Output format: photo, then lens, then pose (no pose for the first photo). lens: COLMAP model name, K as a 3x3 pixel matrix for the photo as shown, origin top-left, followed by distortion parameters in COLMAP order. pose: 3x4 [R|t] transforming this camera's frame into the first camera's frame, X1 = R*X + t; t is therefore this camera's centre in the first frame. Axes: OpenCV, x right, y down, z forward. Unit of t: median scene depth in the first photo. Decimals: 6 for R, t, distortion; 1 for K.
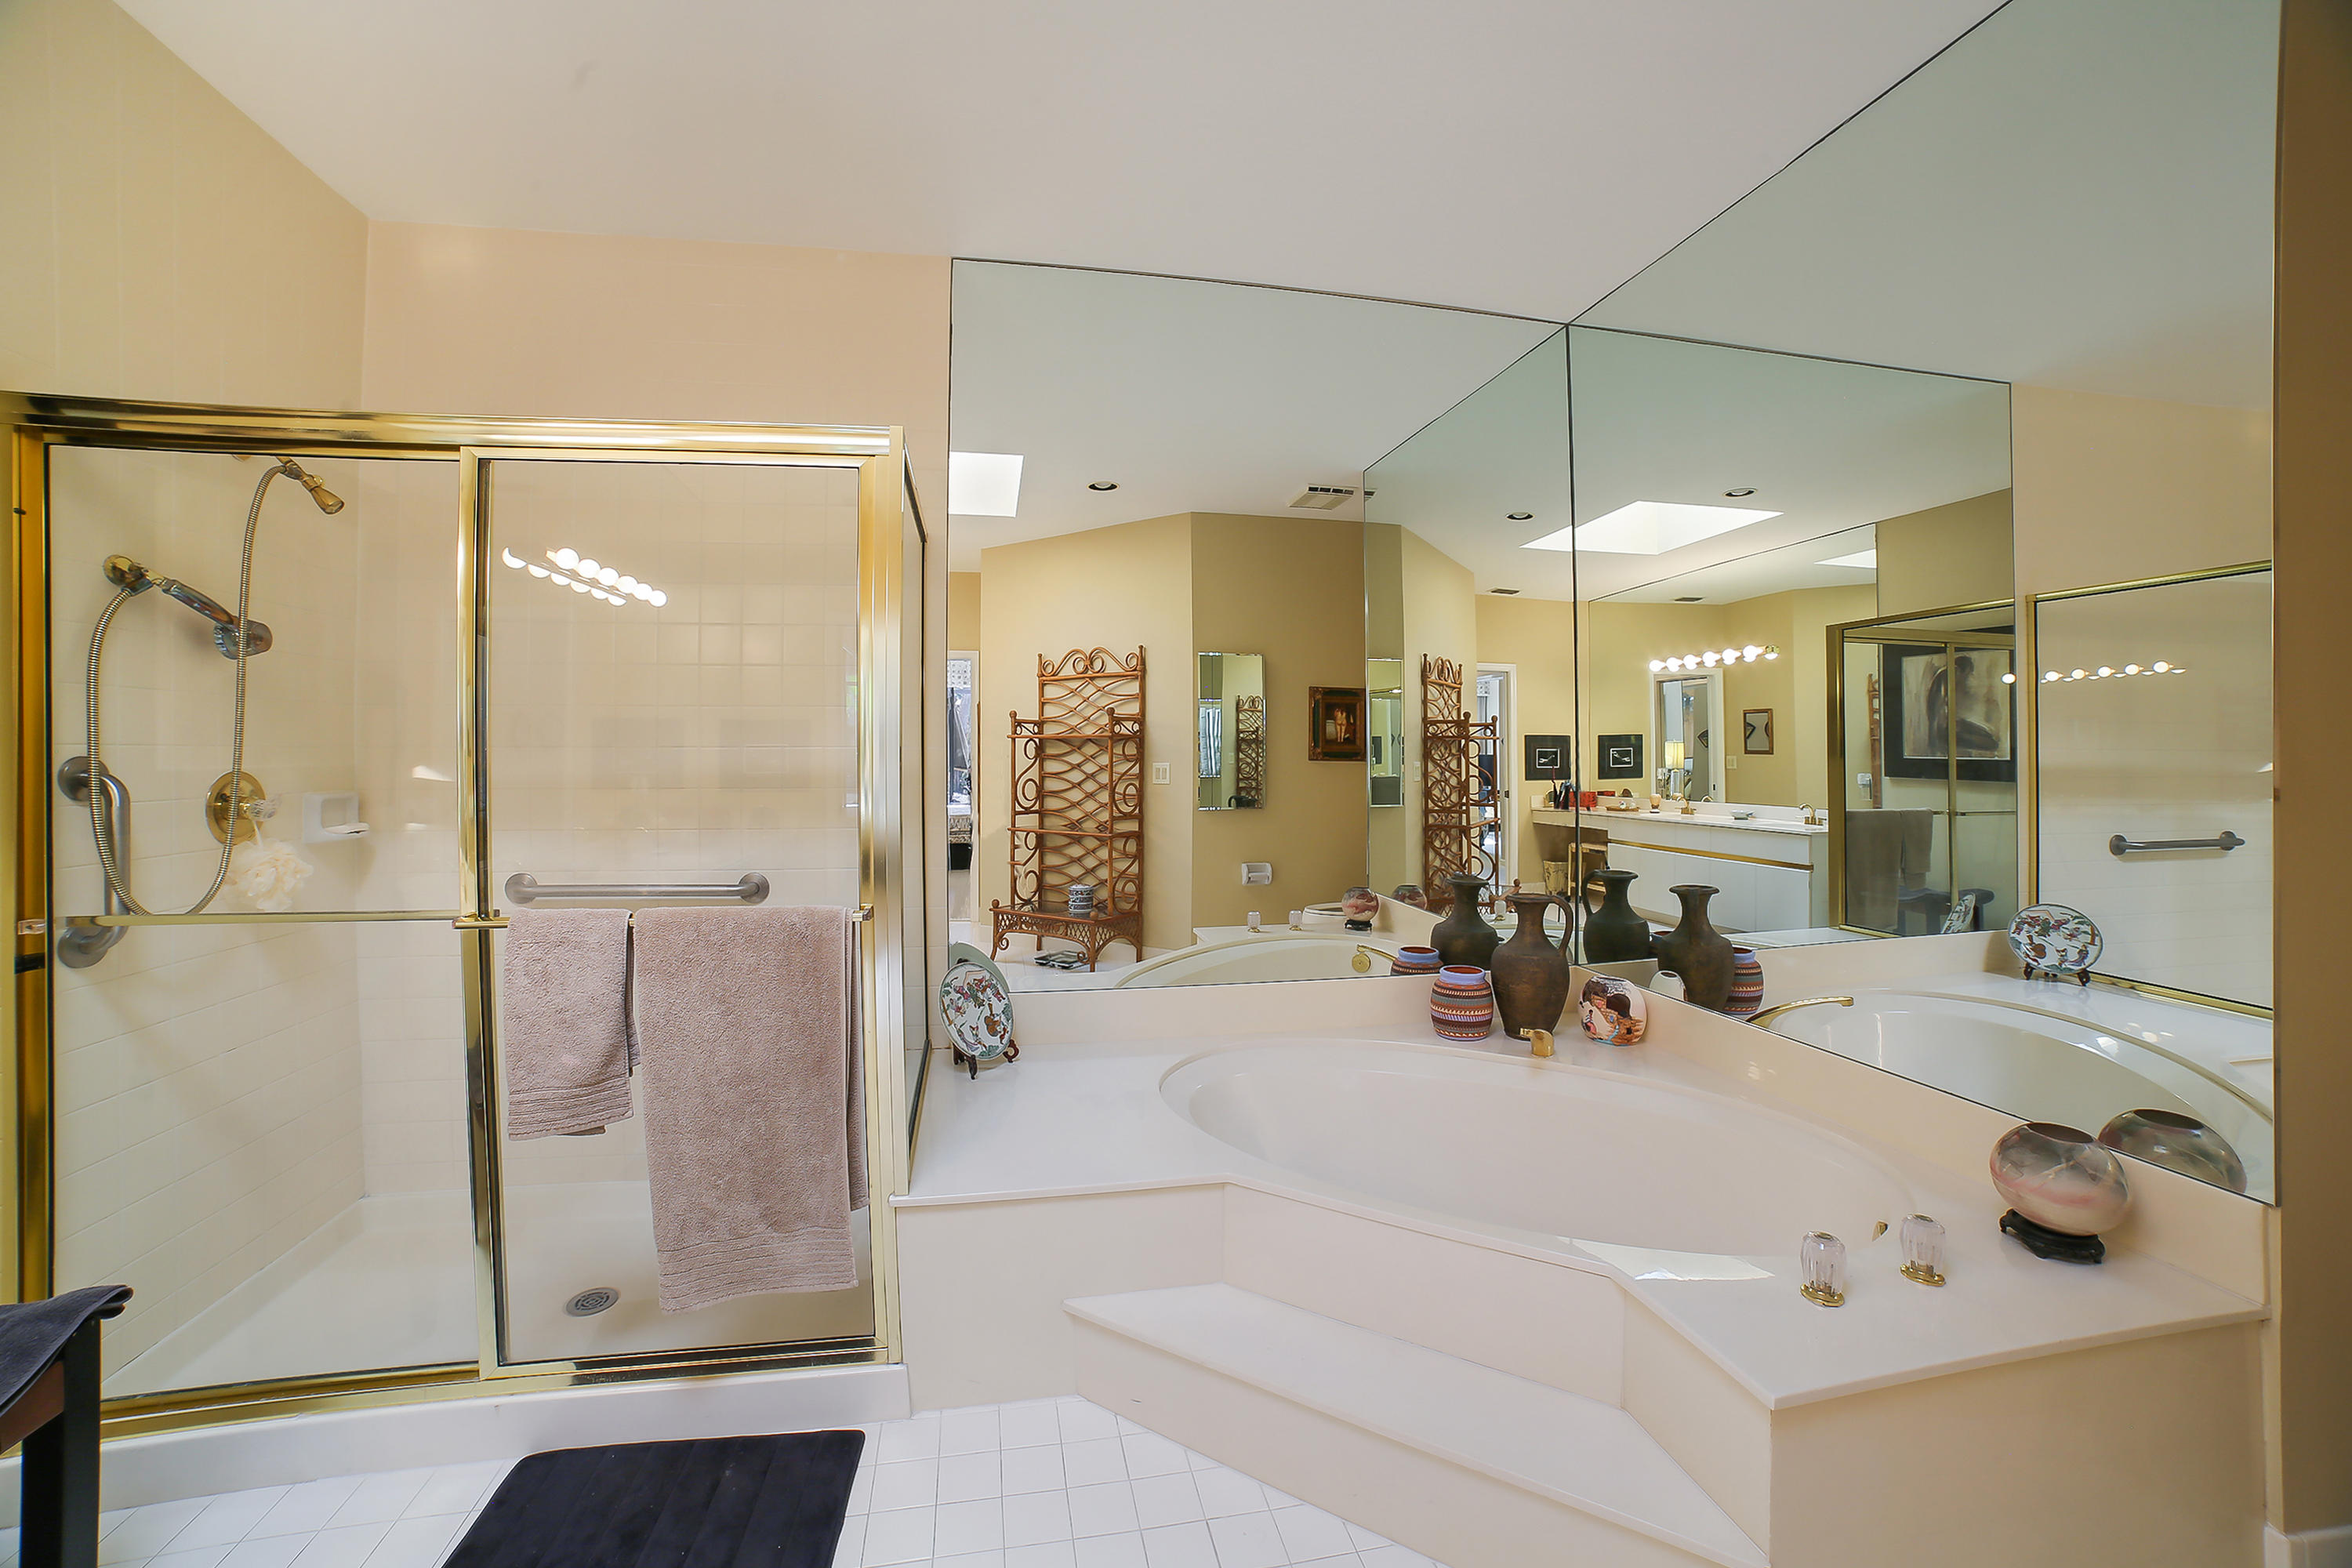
lens RADIAL K [[1002.7, 0, 1190.0], [0, 1002.7, 750.9], [0, 0, 1]] dist [-0.002488, 0.000195]
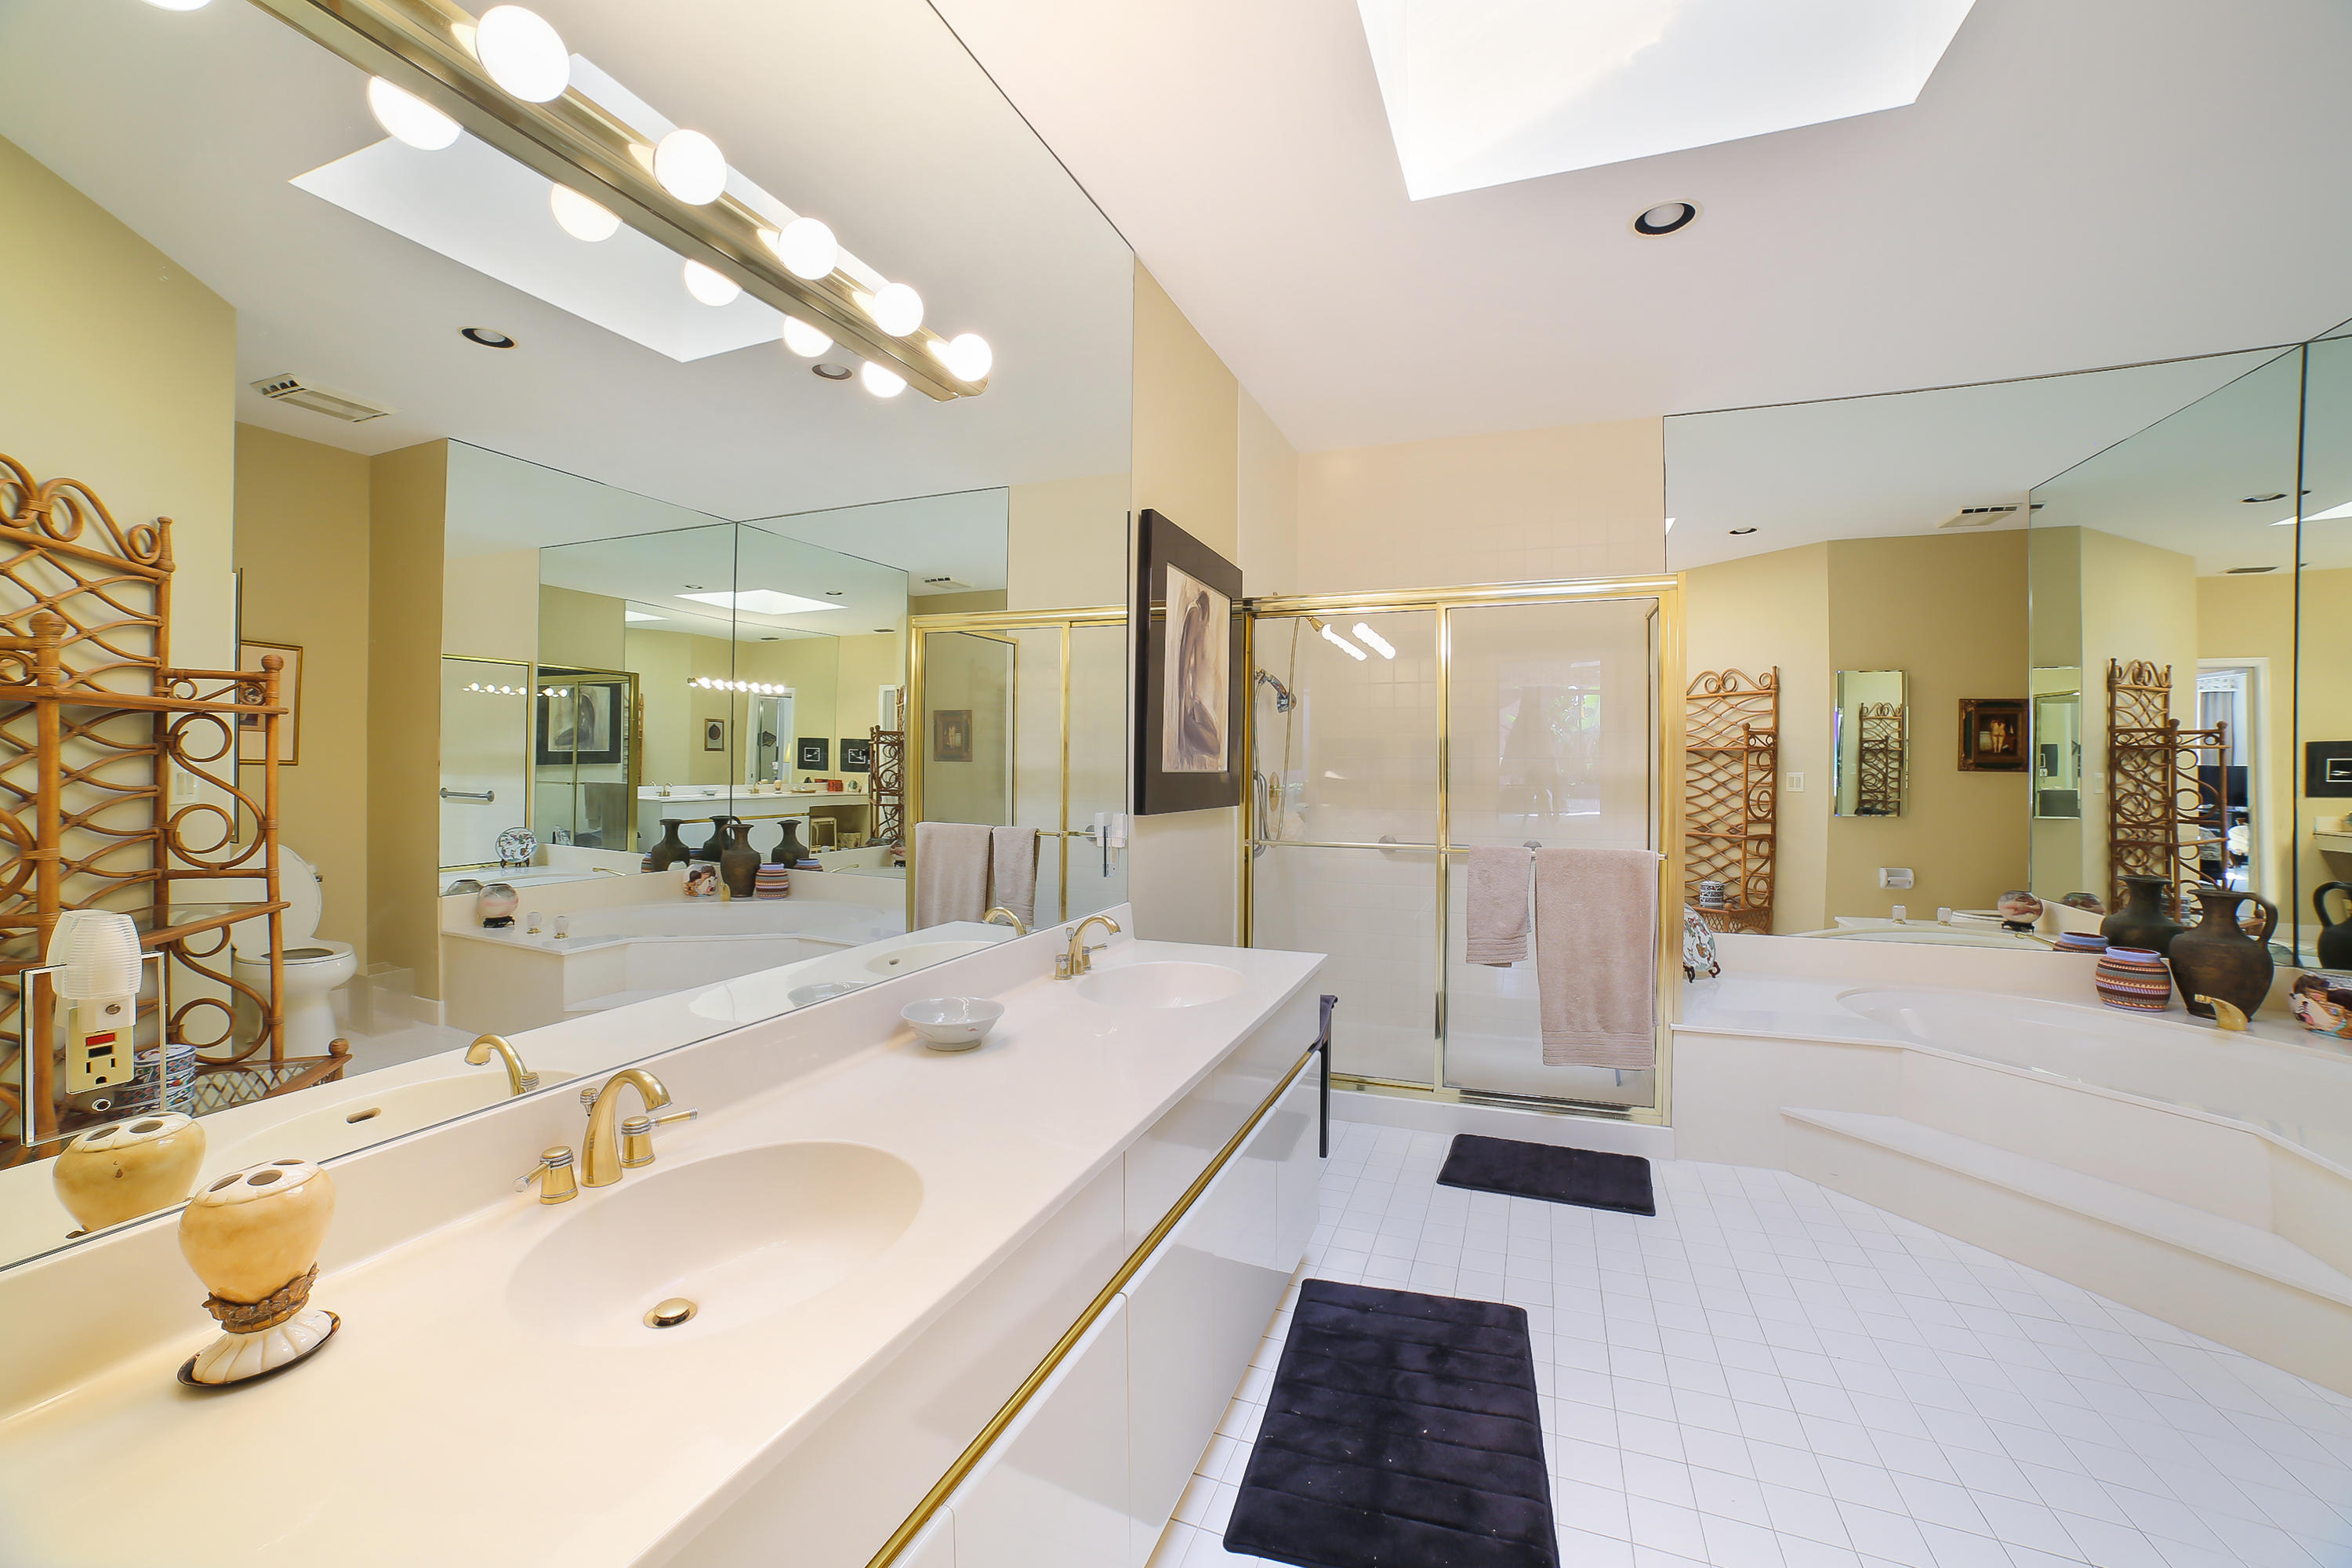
lens RADIAL K [[993.1, 0, 1249.1], [0, 993.1, 771.3], [0, 0, 1]] dist [-0.063645, 0.060889]
pose [[0.875836, 0.004470, -0.482587, -0.033858], [0.000303, 0.999952, 0.009813, -0.000087], [0.482608, -0.008741, 0.875793, -0.217205]]
